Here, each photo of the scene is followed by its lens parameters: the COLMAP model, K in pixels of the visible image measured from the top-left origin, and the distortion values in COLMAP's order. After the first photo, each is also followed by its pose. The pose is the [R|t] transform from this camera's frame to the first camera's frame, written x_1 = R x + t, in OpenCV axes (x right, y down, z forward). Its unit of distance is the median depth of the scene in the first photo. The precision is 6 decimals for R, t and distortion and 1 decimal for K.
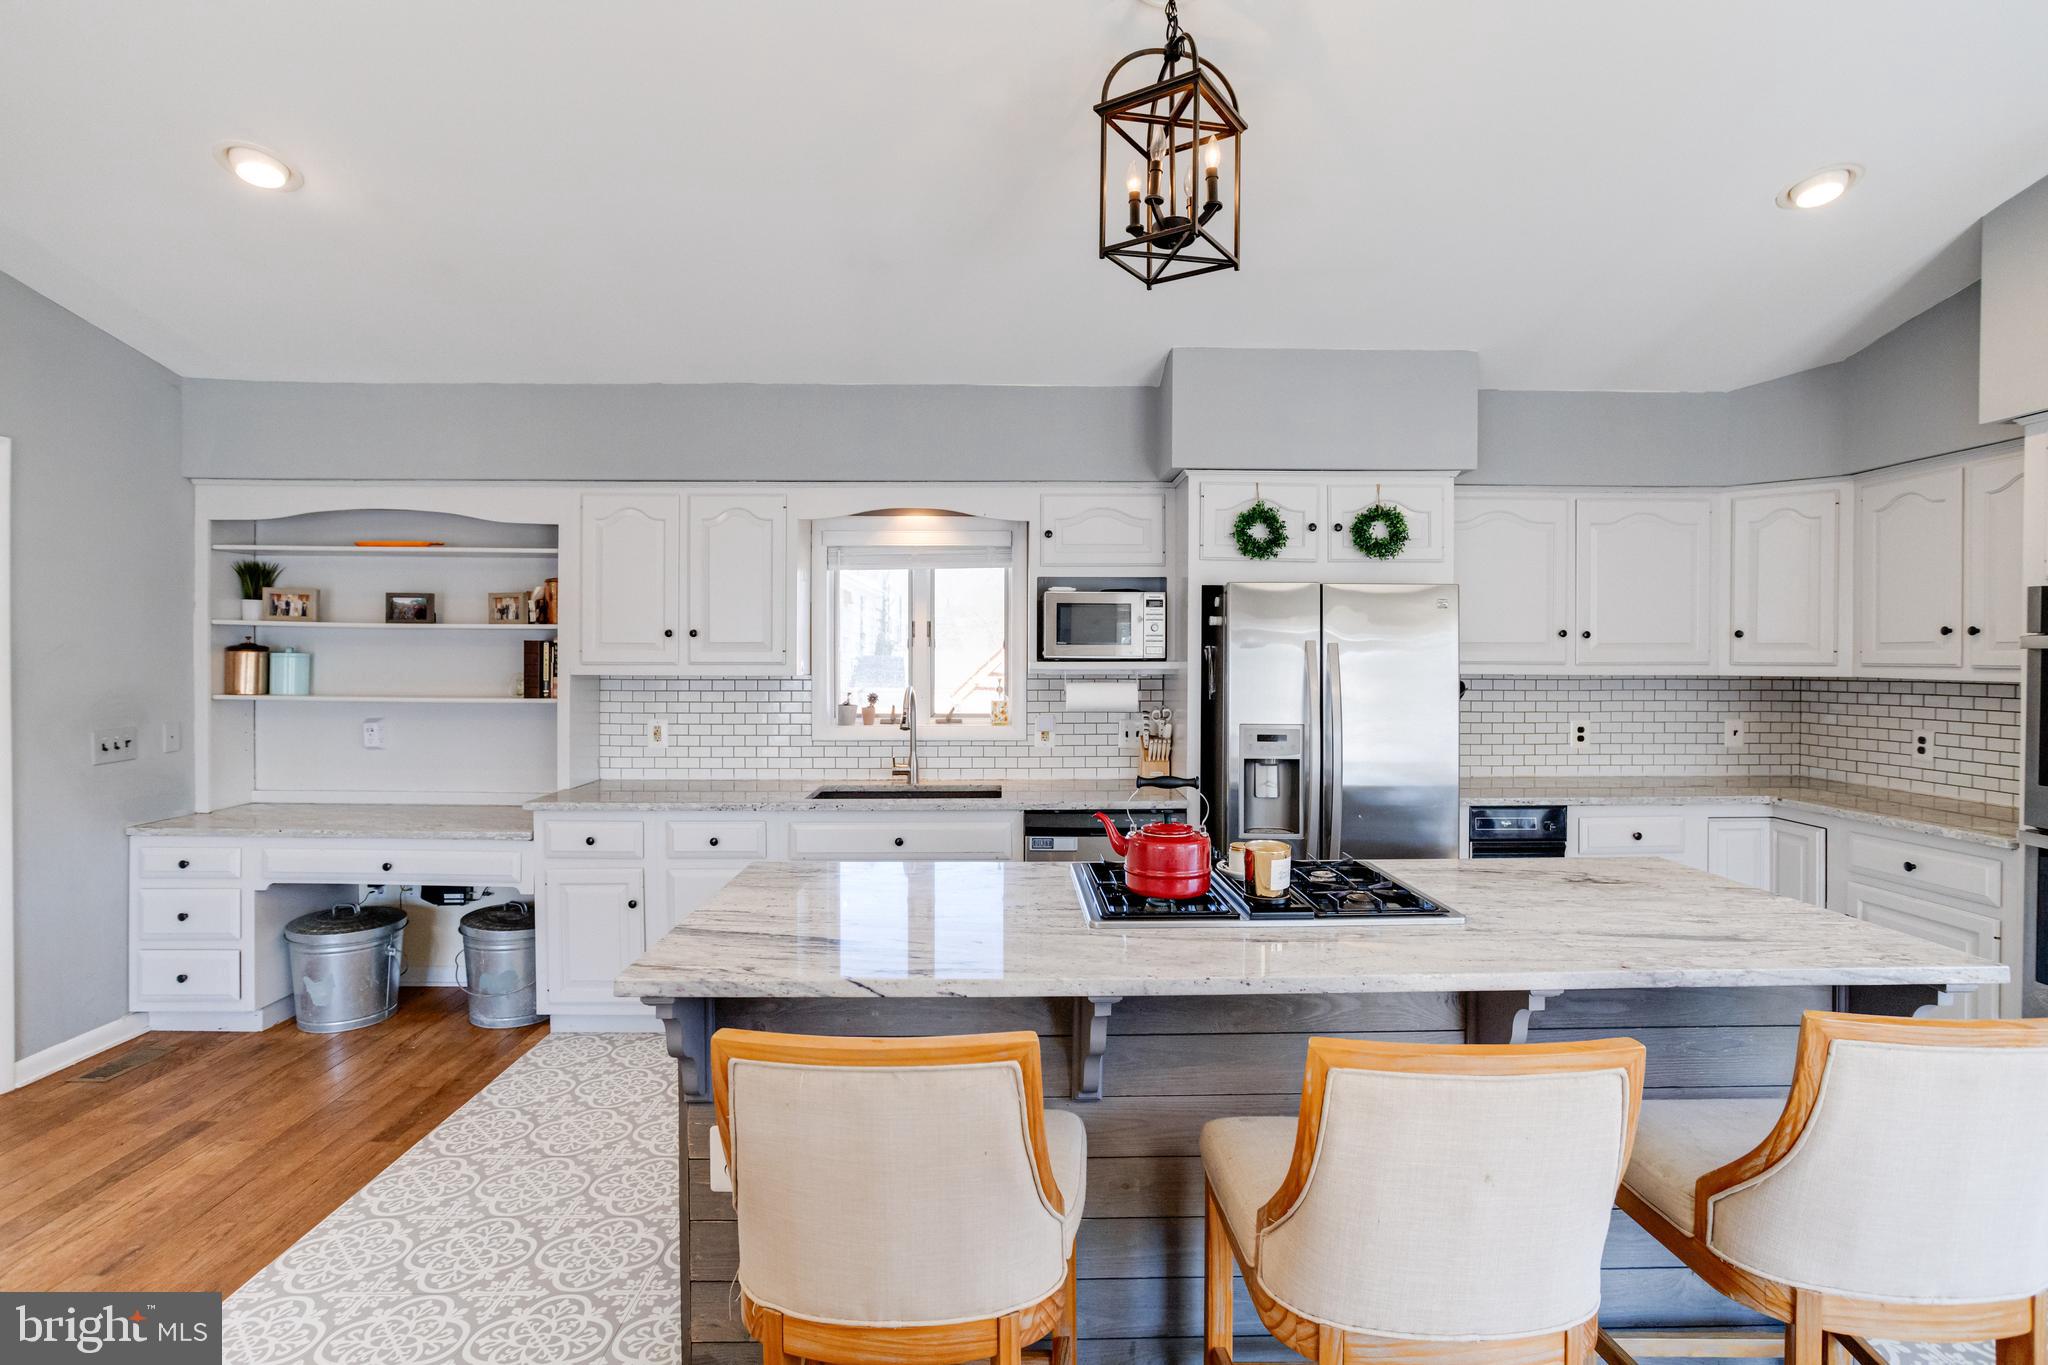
lens RADIAL K [[995.9, 0, 1025.0], [0, 995.9, 670.2], [0, 0, 1]] dist [-0.045014, 0.027779]
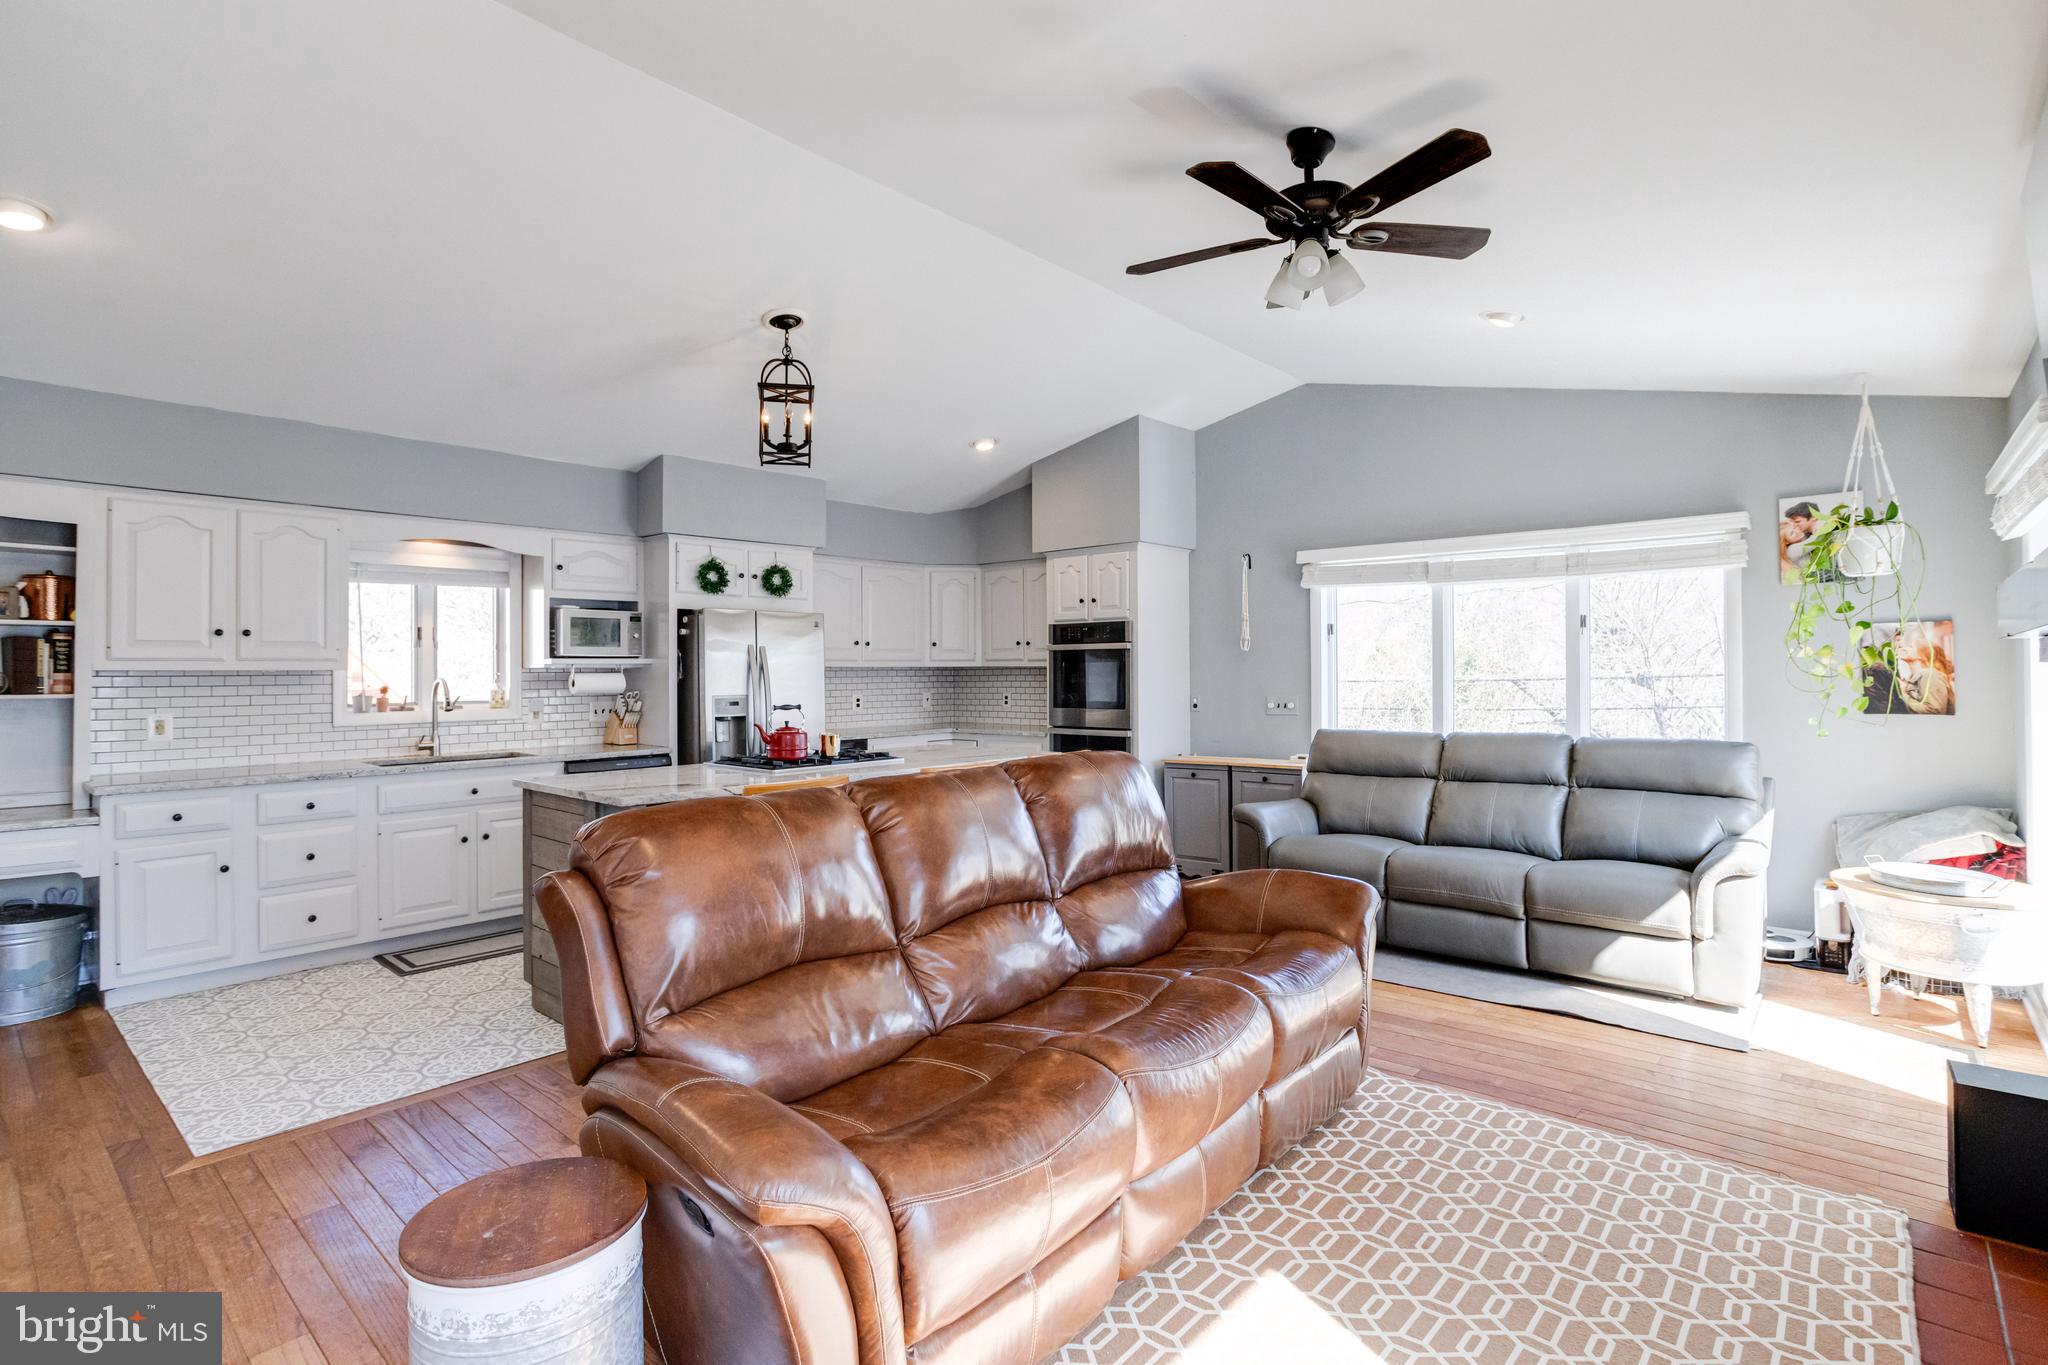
lens RADIAL K [[995.9, 0, 1025.0], [0, 995.9, 670.2], [0, 0, 1]] dist [-0.045014, 0.027779]
pose [[0.680943, -0.006874, 0.732304, -0.548756], [0.018041, 0.999810, -0.007391, 0.029820], [-0.732114, 0.018244, 0.680938, -0.419862]]
